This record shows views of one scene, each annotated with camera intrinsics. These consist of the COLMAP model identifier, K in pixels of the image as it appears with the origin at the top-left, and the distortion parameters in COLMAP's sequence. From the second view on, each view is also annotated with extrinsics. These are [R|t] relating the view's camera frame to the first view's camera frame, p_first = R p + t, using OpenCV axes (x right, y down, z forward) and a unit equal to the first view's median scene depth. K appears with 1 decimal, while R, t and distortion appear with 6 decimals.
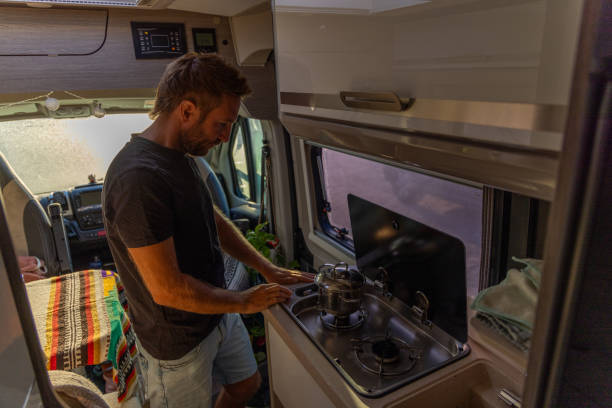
lens RADIAL K [[406.7, 0, 306.0], [0, 406.7, 204.0], [0, 0, 1]] dist [0.004256, -0.005303]
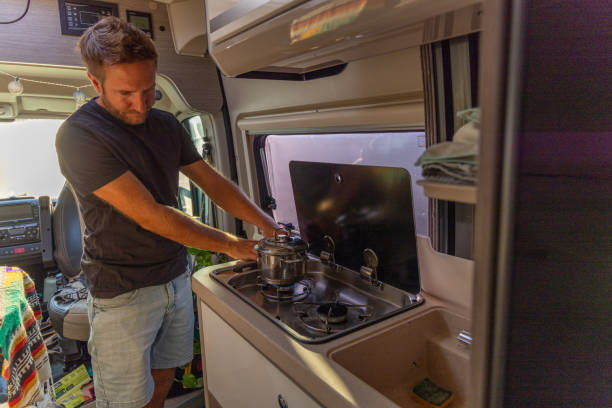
lens RADIAL K [[406.7, 0, 306.0], [0, 406.7, 204.0], [0, 0, 1]] dist [0.004256, -0.005303]
pose [[0.993506, -0.013605, 0.112964, 0.032652], [0.029666, 0.989459, -0.141744, 0.200588], [-0.109844, 0.144175, 0.983437, 0.081804]]
